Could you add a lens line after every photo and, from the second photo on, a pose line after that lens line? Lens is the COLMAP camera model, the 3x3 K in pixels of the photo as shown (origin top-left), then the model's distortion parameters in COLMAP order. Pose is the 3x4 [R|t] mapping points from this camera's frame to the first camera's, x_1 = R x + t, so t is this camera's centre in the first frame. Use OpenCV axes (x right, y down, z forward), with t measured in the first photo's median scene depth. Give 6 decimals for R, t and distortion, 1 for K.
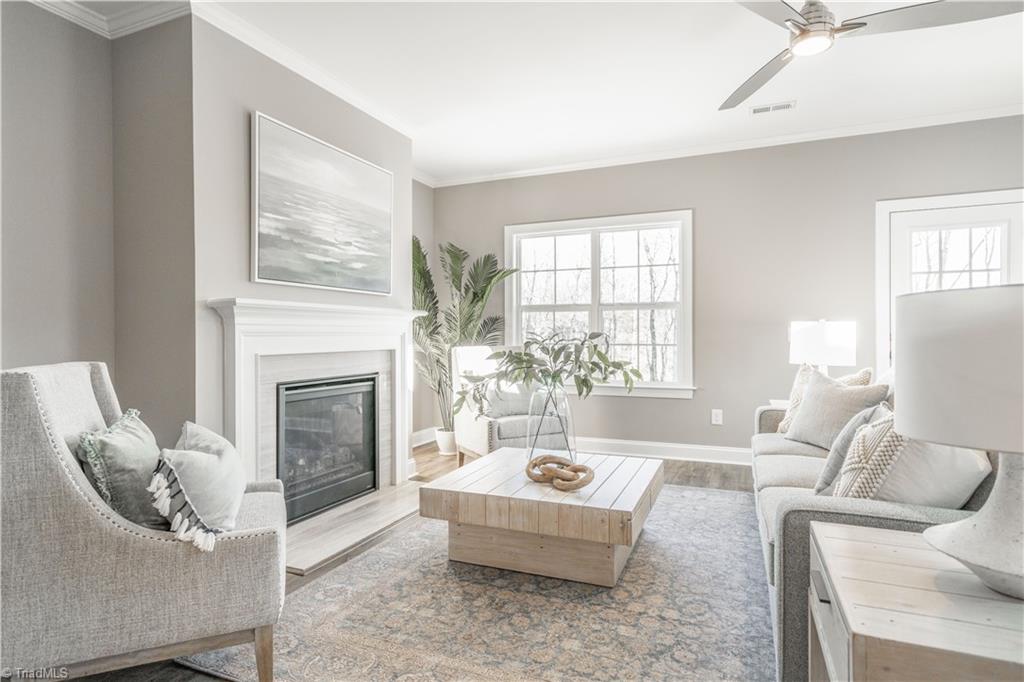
lens RADIAL K [[550.8, 0, 512.0], [0, 550.8, 341.0], [0, 0, 1]] dist [-0.000071, -0.000014]
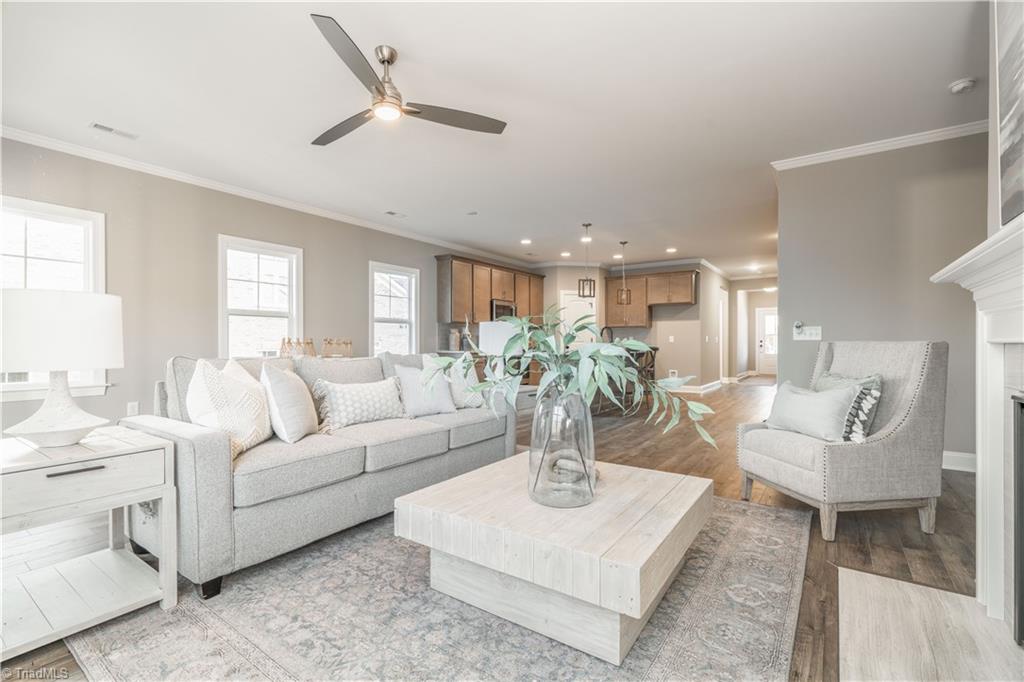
lens RADIAL K [[456.8, 0, 512.0], [0, 456.8, 341.0], [0, 0, 1]] dist [-0.033201, 0.000158]
pose [[-0.978865, 0.009440, 0.204288, 0.012004], [0.010603, 0.999933, 0.004600, 0.016204], [-0.204231, 0.006669, -0.978900, 1.839502]]
